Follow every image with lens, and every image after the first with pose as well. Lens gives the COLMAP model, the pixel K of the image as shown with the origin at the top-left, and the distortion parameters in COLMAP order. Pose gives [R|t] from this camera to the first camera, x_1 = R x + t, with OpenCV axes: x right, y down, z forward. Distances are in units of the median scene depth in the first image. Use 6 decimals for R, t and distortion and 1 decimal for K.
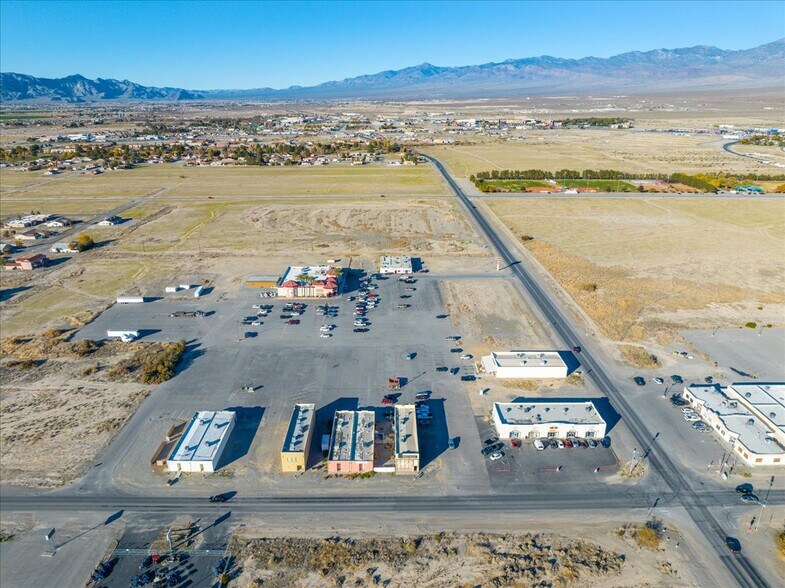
lens RADIAL K [[554.3, 0, 387.8], [0, 554.3, 299.2], [0, 0, 1]] dist [-0.042699, 0.008574]
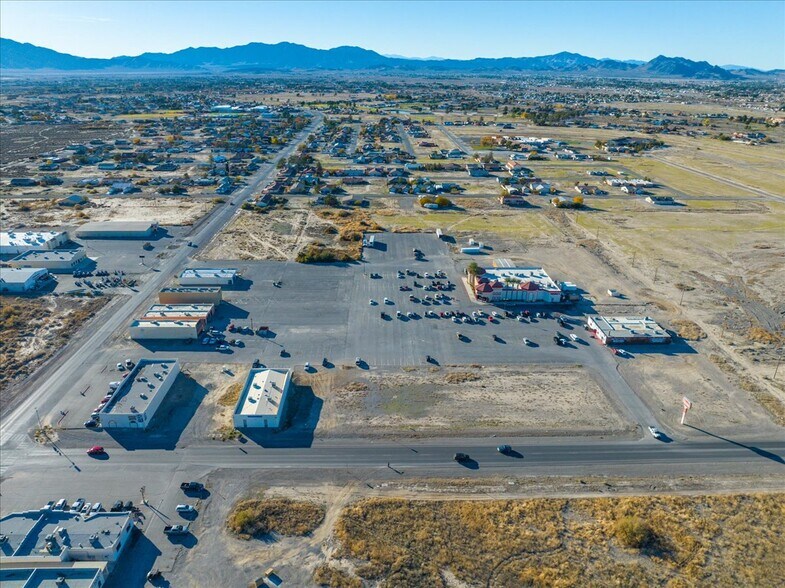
lens RADIAL K [[554.3, 0, 391.0], [0, 554.3, 290.0], [0, 0, 1]] dist [-0.042699, 0.008574]
pose [[0.023752, 0.376190, -0.926238, 0.587112], [-0.357242, 0.868520, 0.343587, -0.225296], [0.933710, 0.322730, 0.155020, 0.614973]]
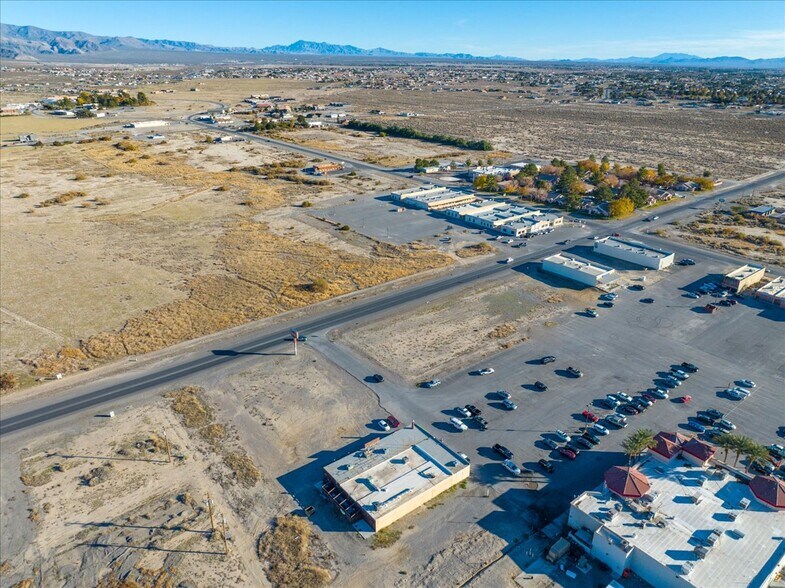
lens RADIAL K [[554.3, 0, 389.4], [0, 554.3, 291.2], [0, 0, 1]] dist [-0.042699, 0.008574]
pose [[-0.614581, -0.310937, 0.724988, -0.201857], [0.271752, 0.779335, 0.564613, -0.351463], [-0.740568, 0.544018, -0.394467, 1.068489]]
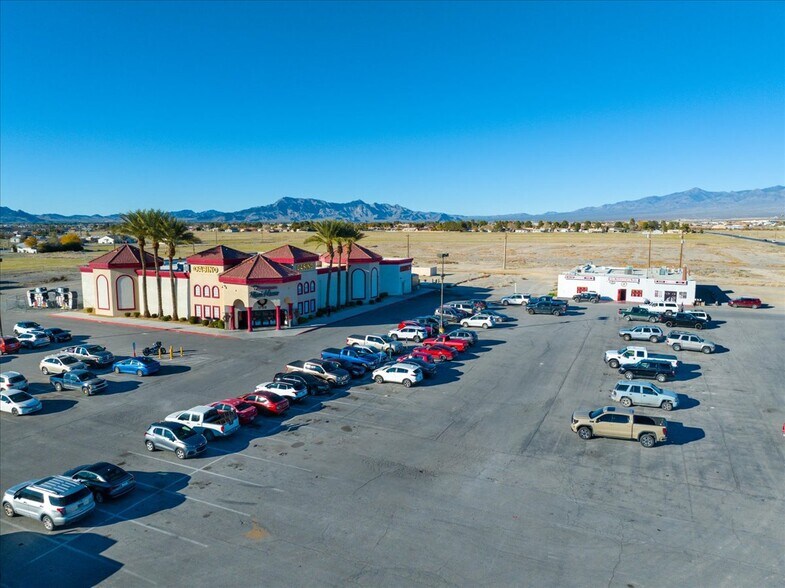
lens RADIAL K [[554.3, 0, 387.5], [0, 554.3, 289.4], [0, 0, 1]] dist [-0.042699, 0.008574]
pose [[0.903280, 0.053329, -0.425725, 0.023489], [-0.151004, 0.968276, -0.199099, 0.012261], [0.401601, 0.244128, 0.882677, 0.705752]]
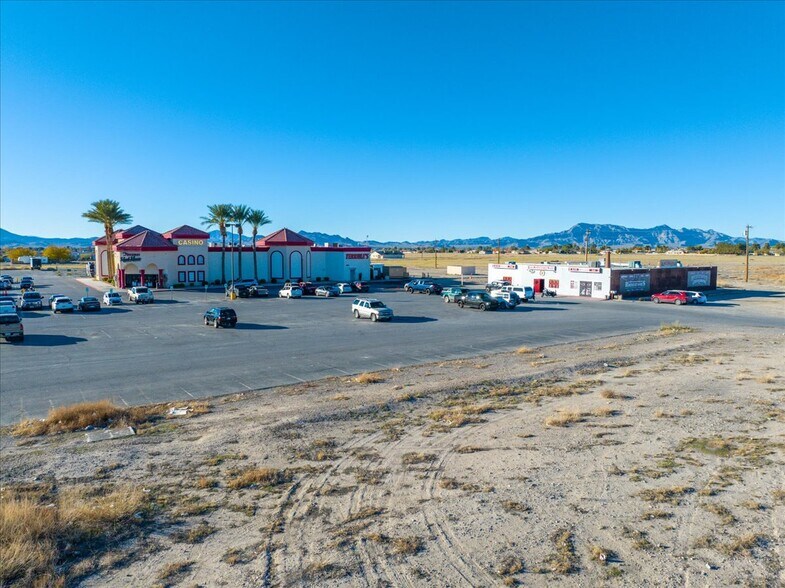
lens RADIAL K [[554.3, 0, 391.0], [0, 554.3, 291.8], [0, 0, 1]] dist [-0.042699, 0.008574]
pose [[0.575428, 0.066030, -0.815182, 0.146069], [-0.287631, 0.949399, -0.126134, -0.004372], [0.765605, 0.307053, 0.565303, 0.799621]]
